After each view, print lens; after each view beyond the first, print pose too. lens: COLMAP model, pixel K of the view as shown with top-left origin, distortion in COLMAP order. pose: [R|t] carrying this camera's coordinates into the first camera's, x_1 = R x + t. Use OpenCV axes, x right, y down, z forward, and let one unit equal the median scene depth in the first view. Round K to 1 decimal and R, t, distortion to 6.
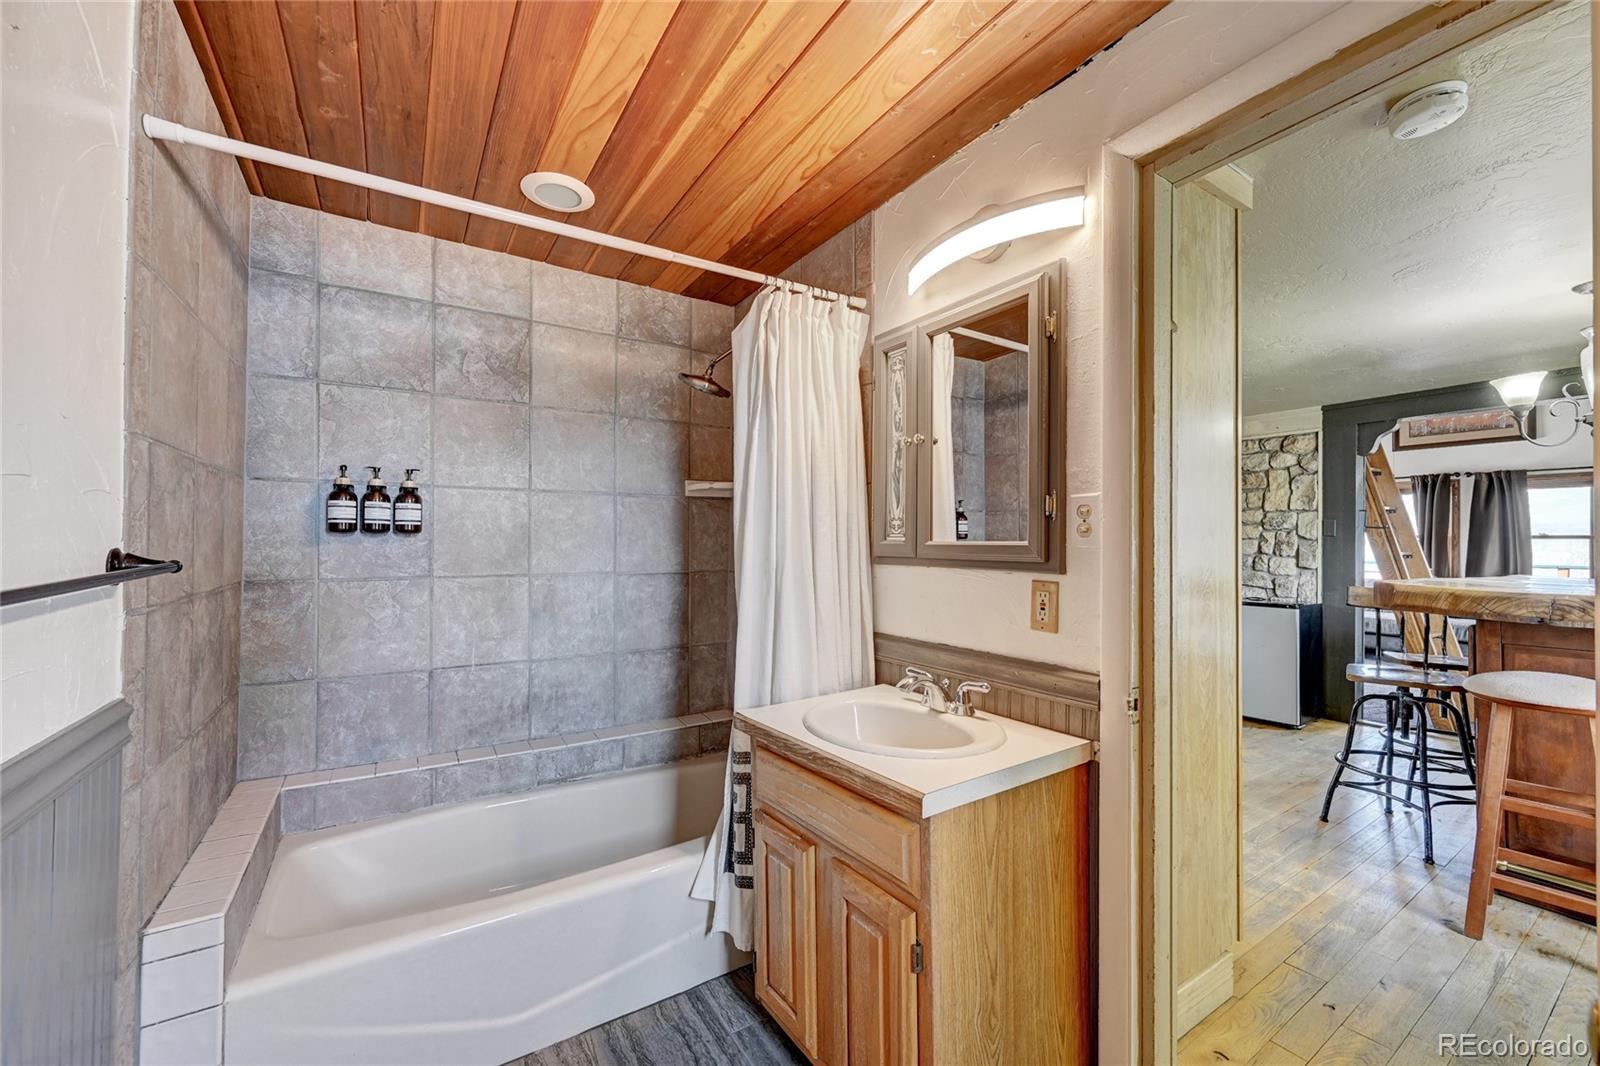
lens RADIAL K [[632.7, 0, 798.1], [0, 632.7, 533.7], [0, 0, 1]] dist [-0.000120, 0.000013]
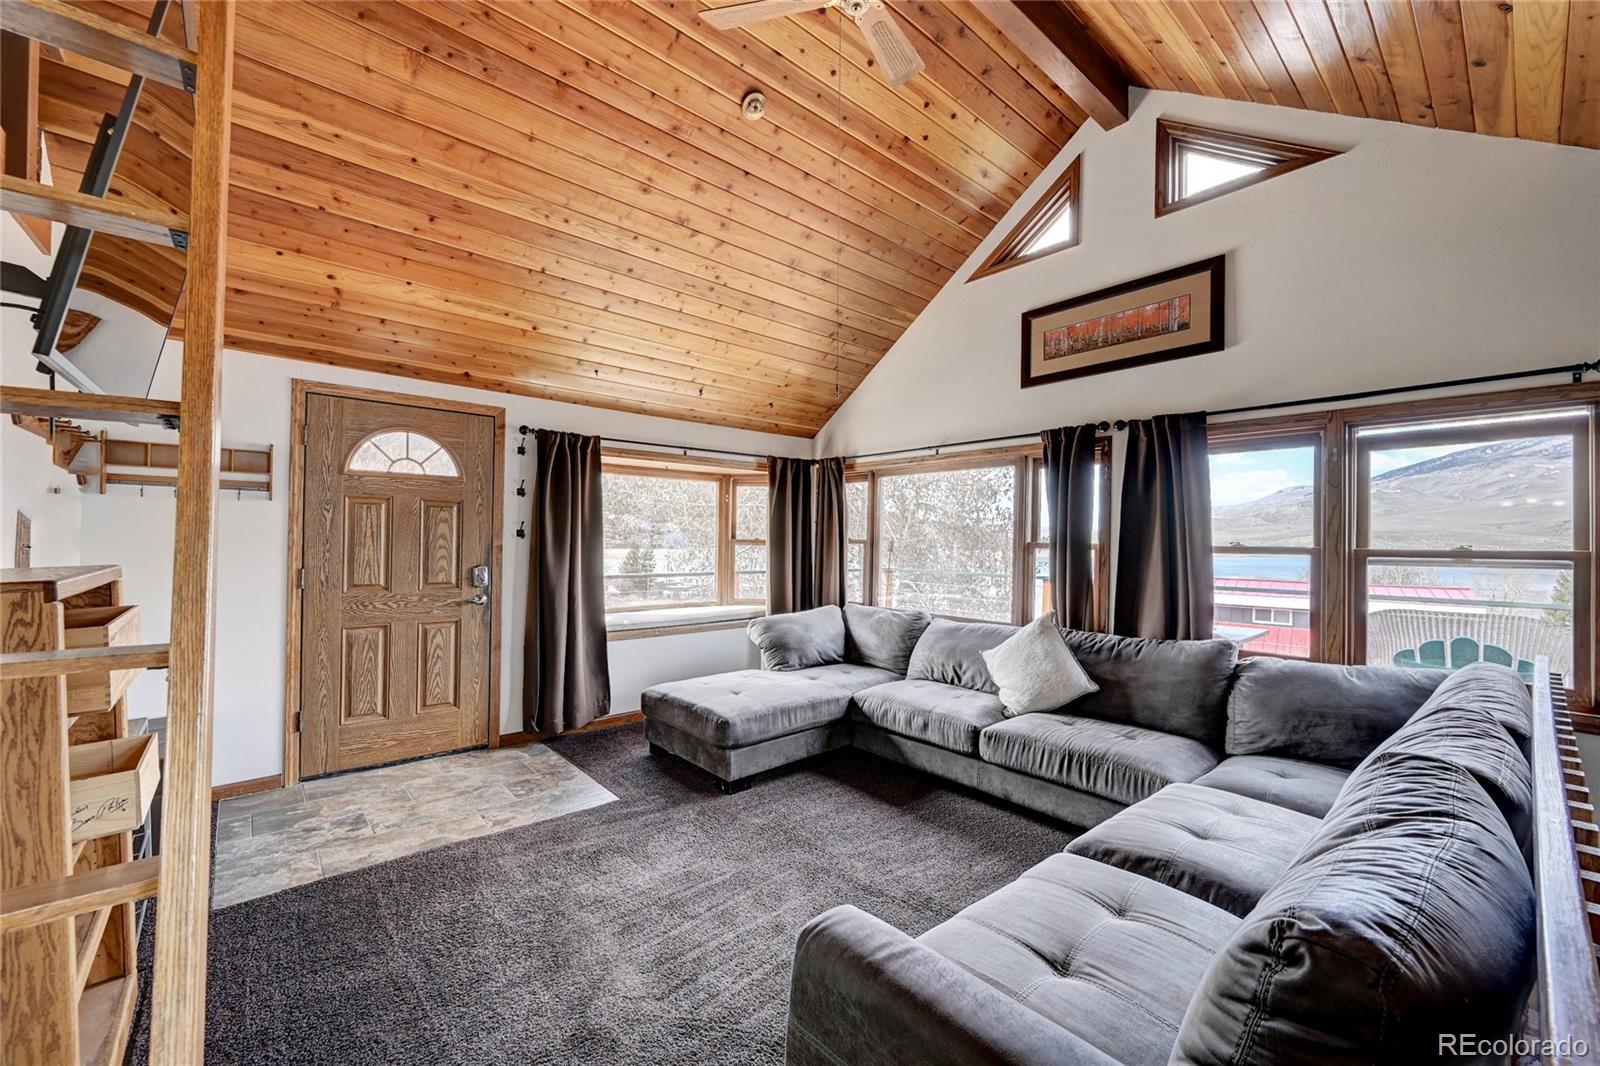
lens RADIAL K [[632.7, 0, 803.0], [0, 632.7, 537.4], [0, 0, 1]] dist [-0.000120, 0.000013]
pose [[0.990859, 0.008051, 0.134658, 0.926261], [-0.008729, 0.999952, 0.004442, -0.004000], [-0.134616, -0.005577, 0.990882, 0.662766]]
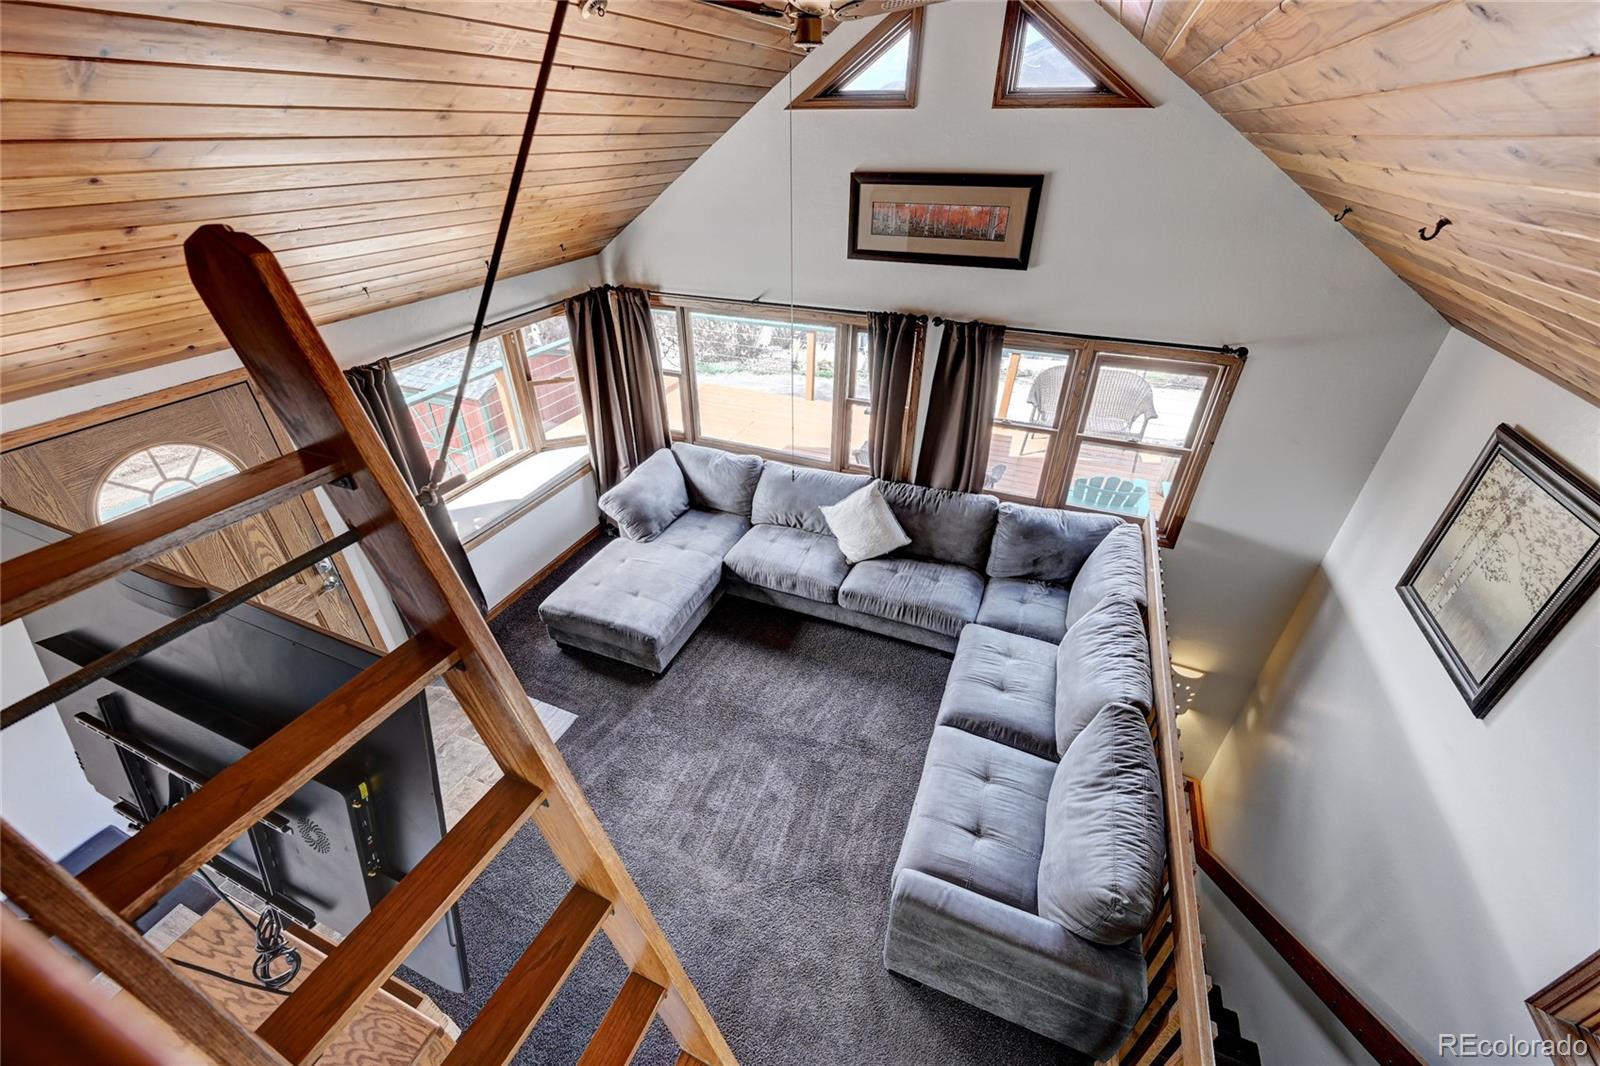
lens RADIAL K [[632.7, 0, 797.4], [0, 632.7, 539.9], [0, 0, 1]] dist [-0.000120, 0.000013]
pose [[0.830107, -0.308382, 0.464567, 0.776886], [-0.000433, 0.832792, 0.553585, -0.312371], [-0.557604, -0.459736, 0.691173, 0.722903]]
